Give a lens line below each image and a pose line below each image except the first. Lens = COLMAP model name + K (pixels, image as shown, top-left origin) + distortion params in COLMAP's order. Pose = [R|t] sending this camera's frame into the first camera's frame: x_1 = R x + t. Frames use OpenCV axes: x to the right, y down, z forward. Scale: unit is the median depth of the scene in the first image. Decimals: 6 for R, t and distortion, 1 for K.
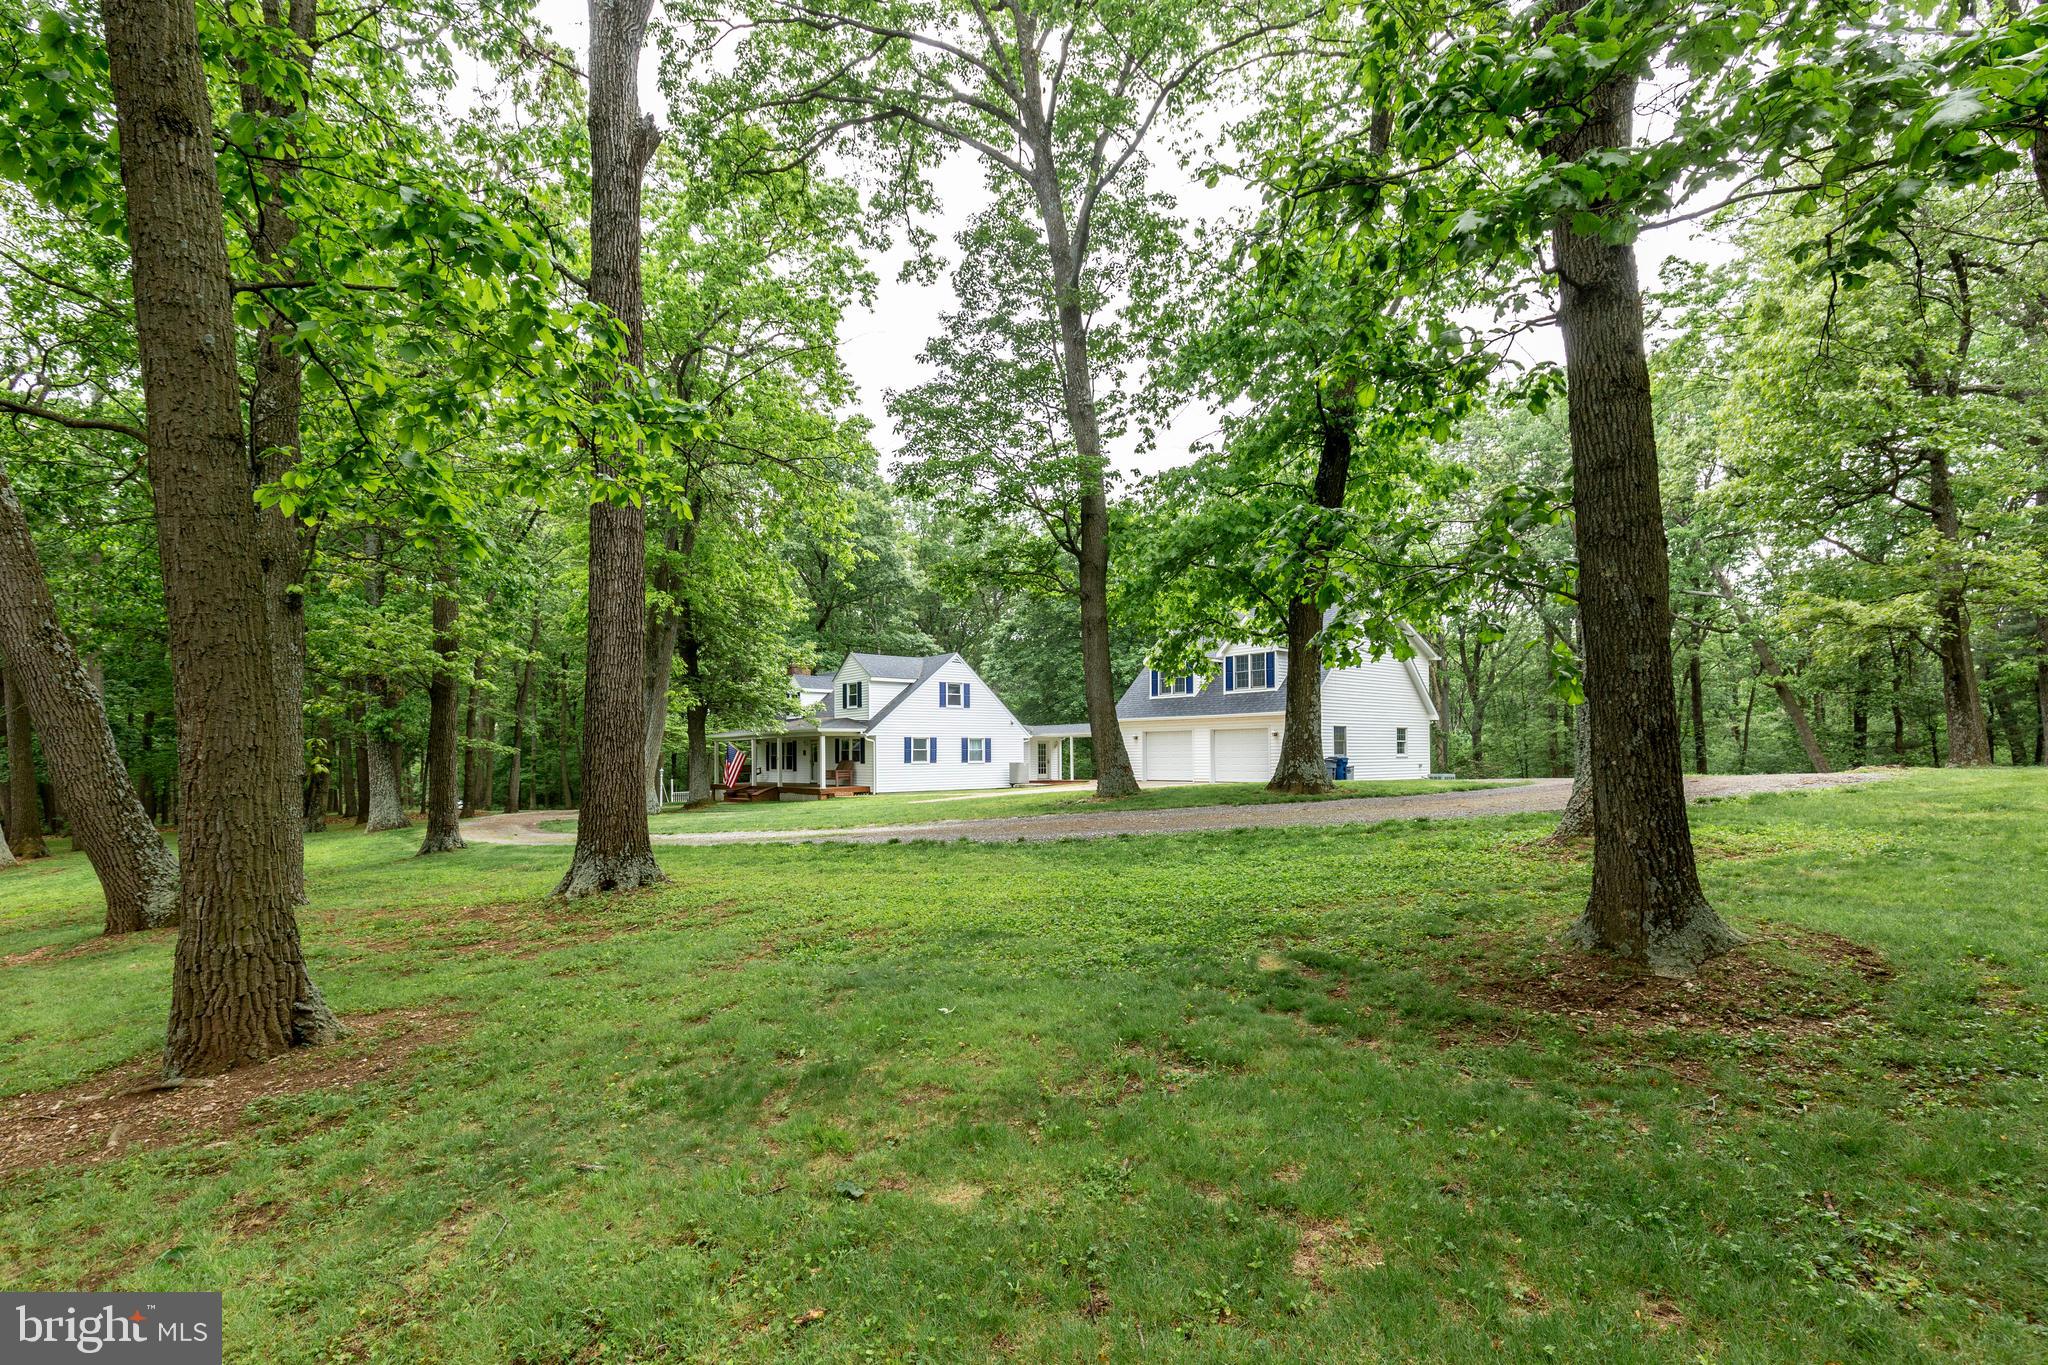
lens RADIAL K [[935.1, 0, 1021.0], [0, 935.1, 694.3], [0, 0, 1]] dist [0.011085, -0.002111]
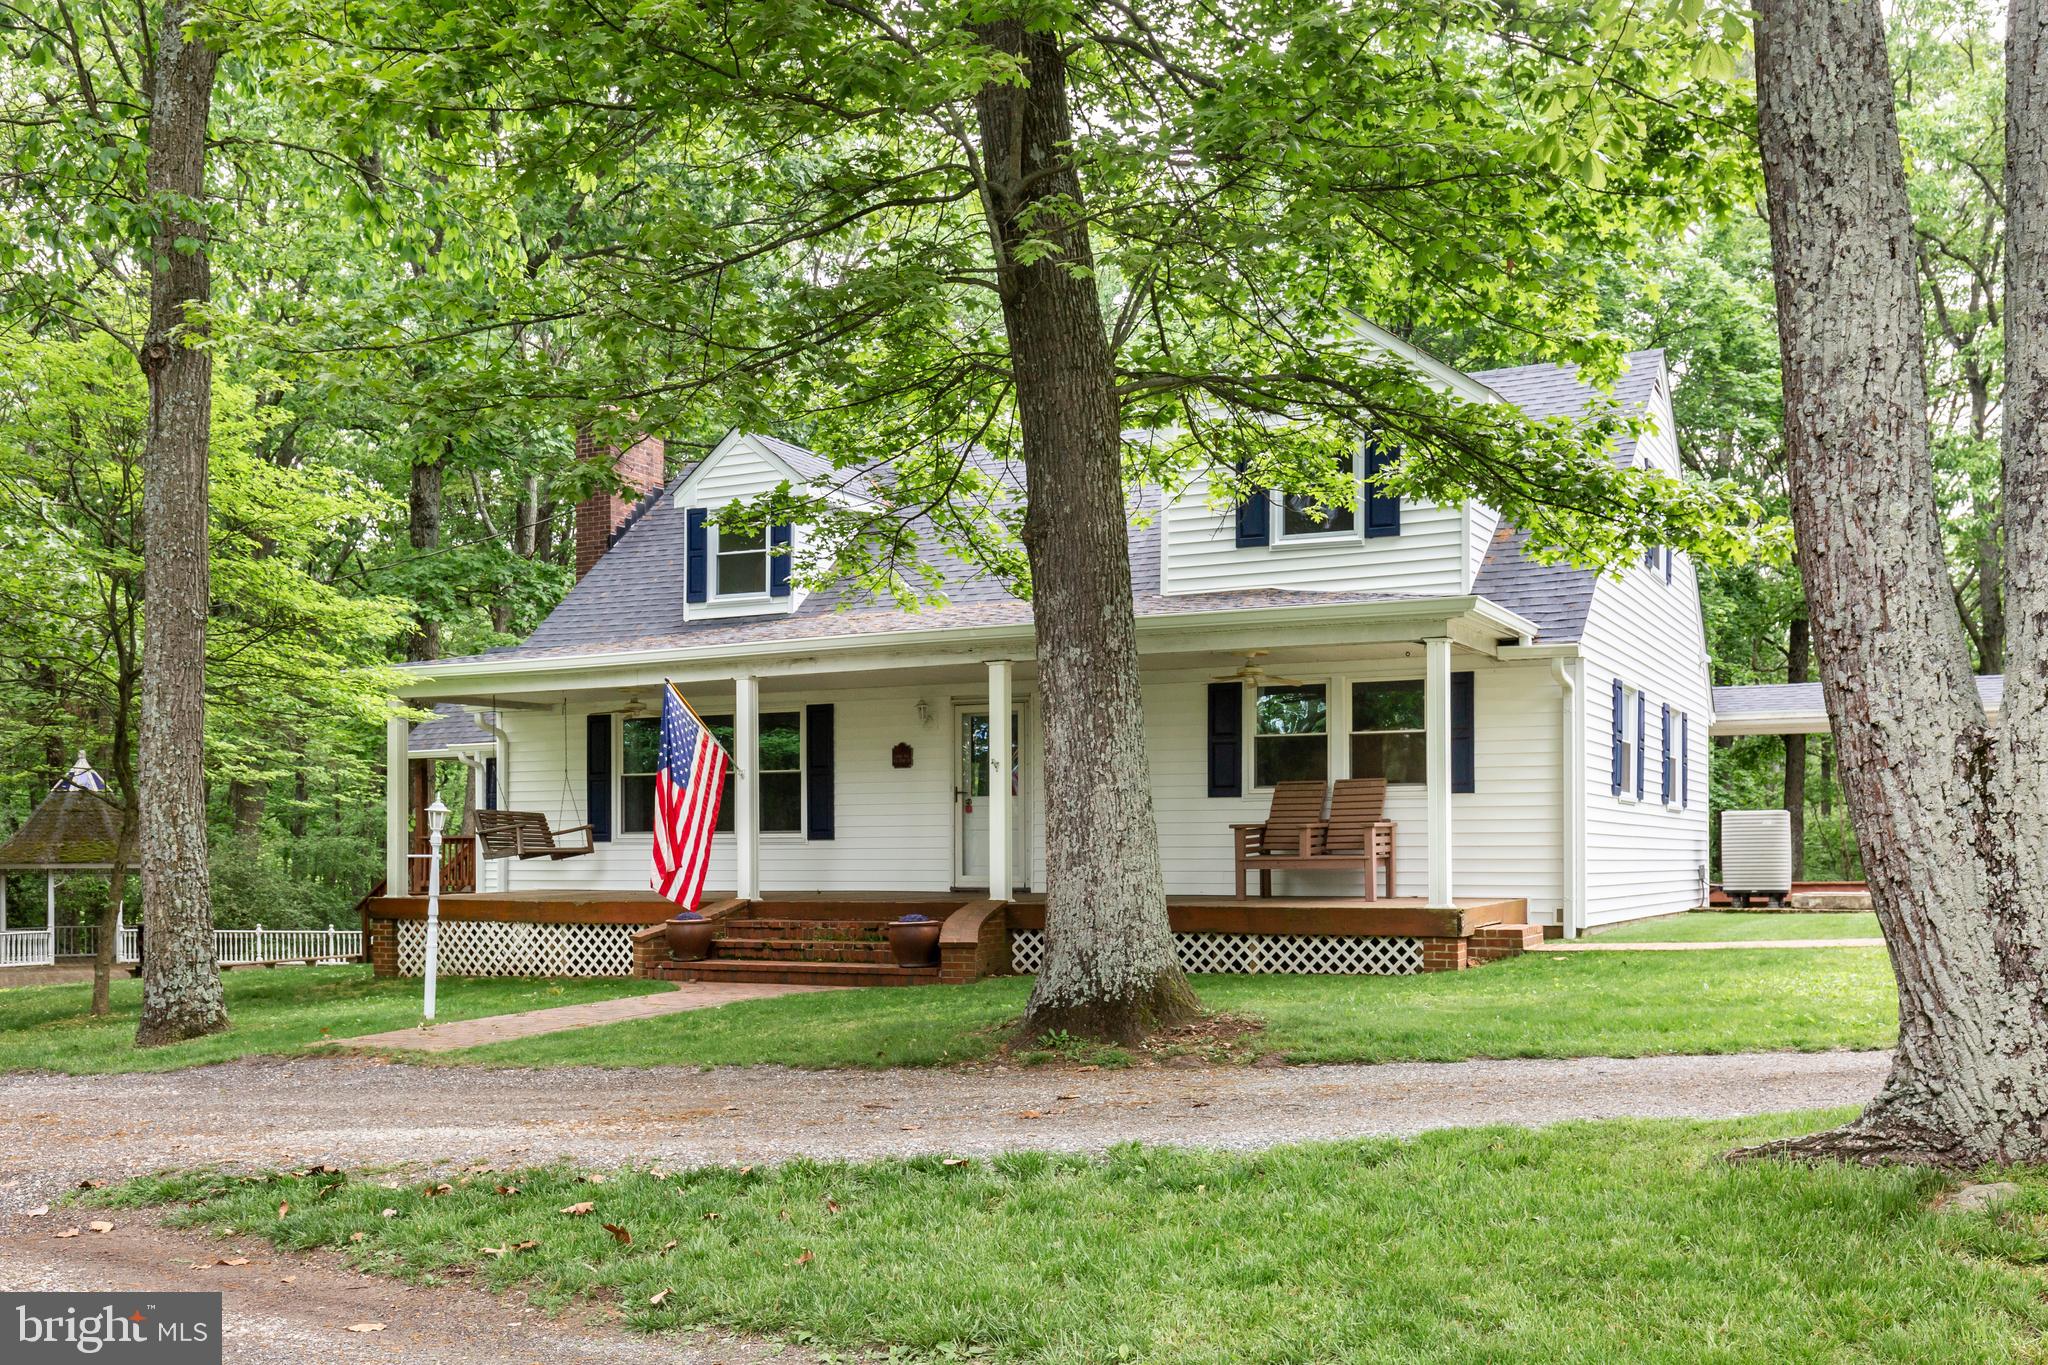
lens RADIAL K [[1820.2, 0, 1064.1], [0, 1820.2, 749.0], [0, 0, 1]] dist [0.012965, -0.012100]
pose [[0.918215, 0.027116, 0.395152, -0.402338], [-0.033758, 0.999381, 0.009864, 0.060446], [-0.394640, -0.022397, 0.918563, 0.631756]]
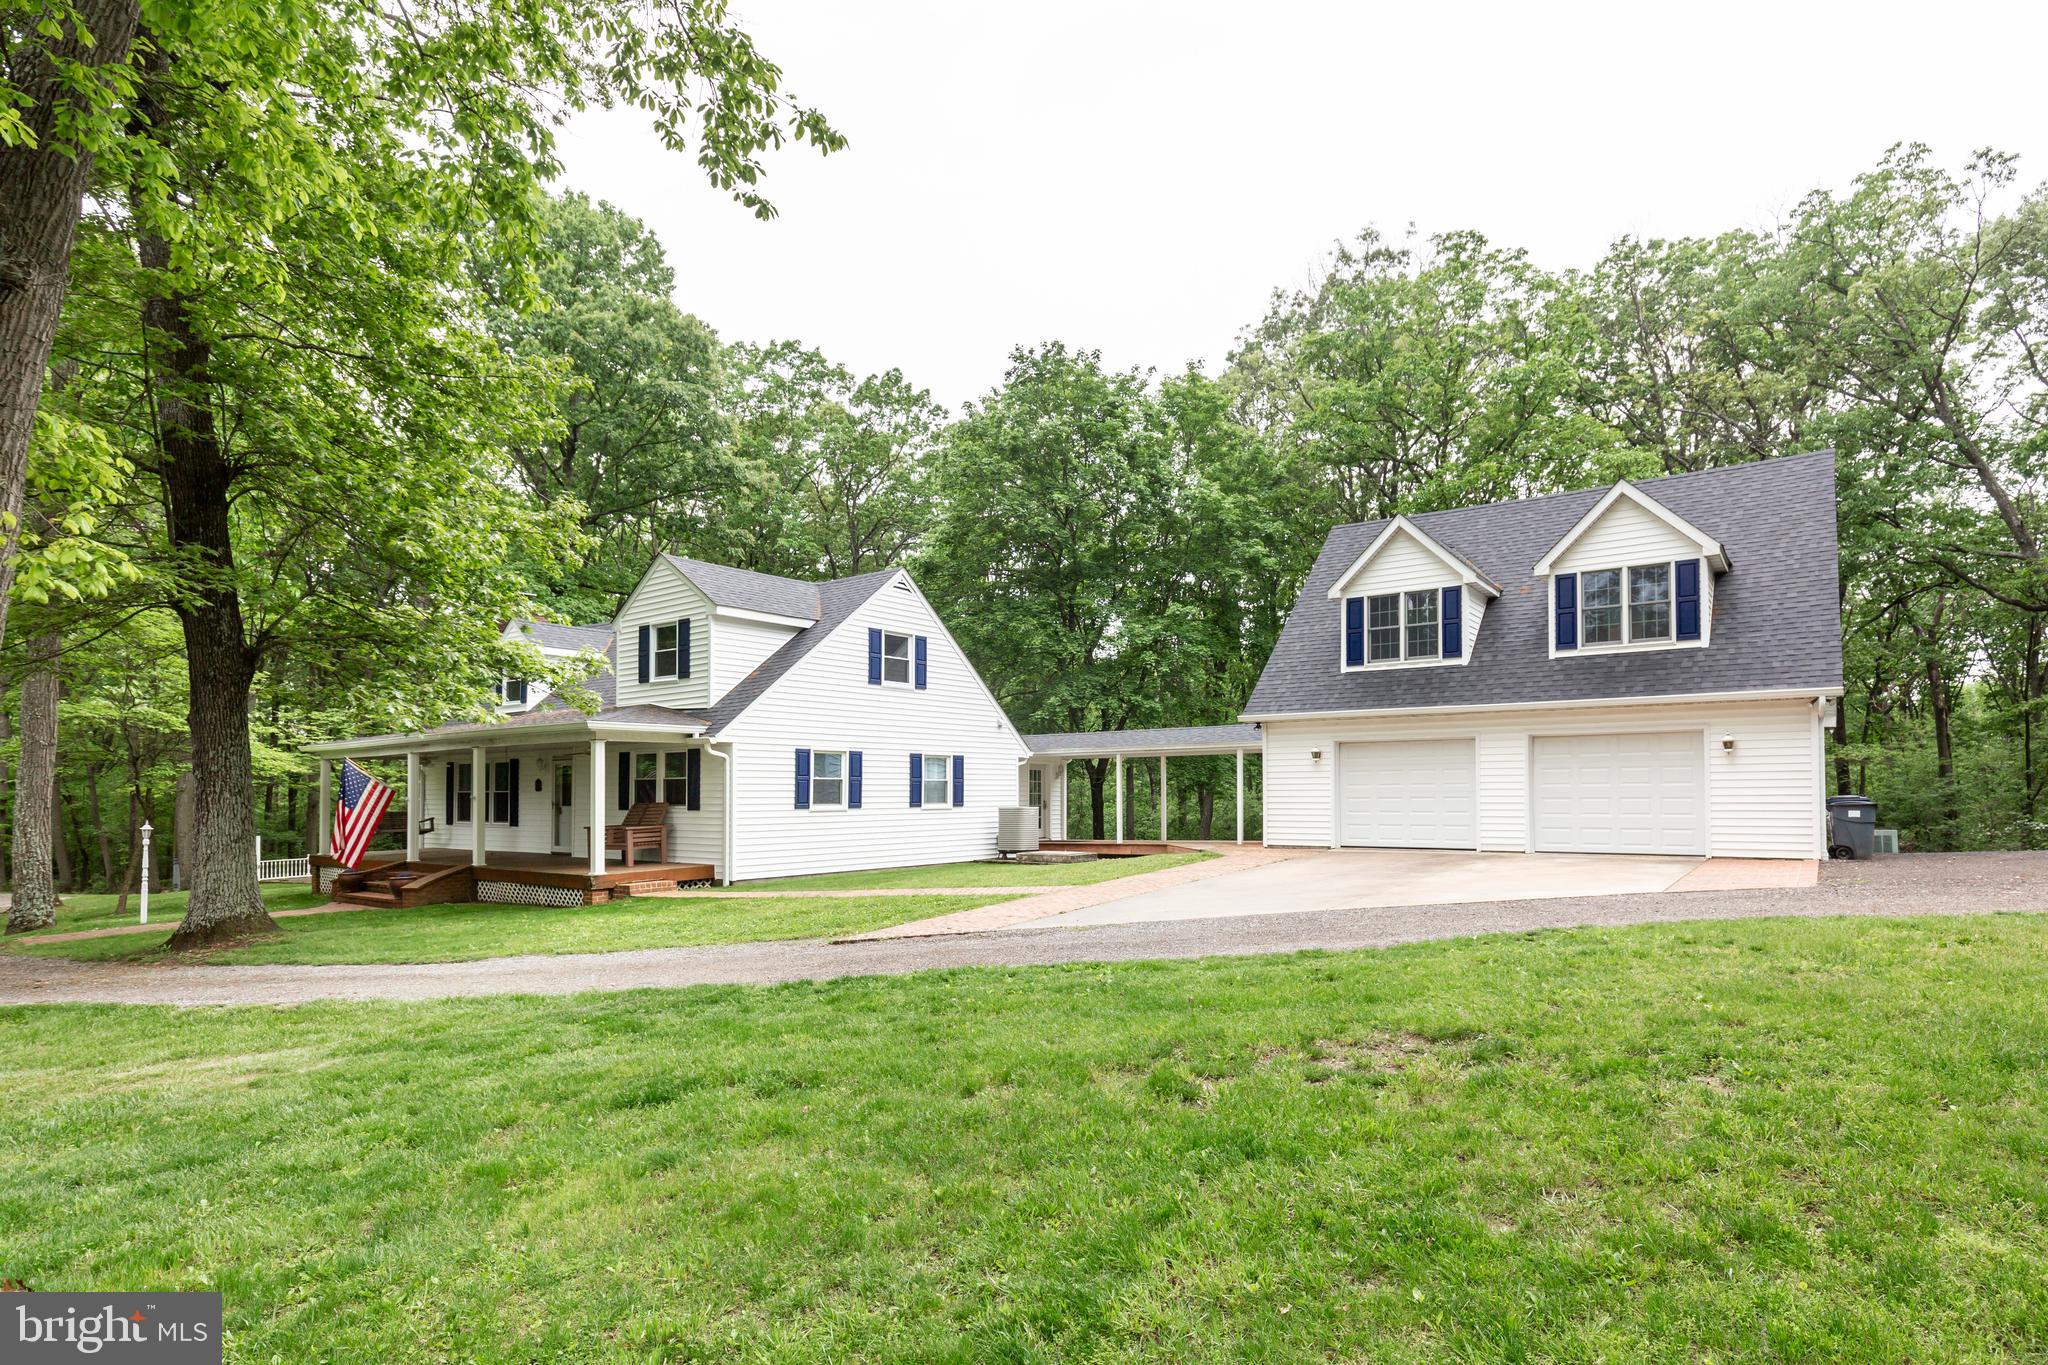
lens RADIAL K [[1073.3, 0, 1043.3], [0, 1073.3, 710.7], [0, 0, 1]] dist [0.002303, 0.000899]
pose [[0.973711, 0.017428, 0.227121, -0.121335], [-0.015801, 0.999835, -0.008979, 0.029647], [-0.227240, 0.005154, 0.973825, 0.473527]]
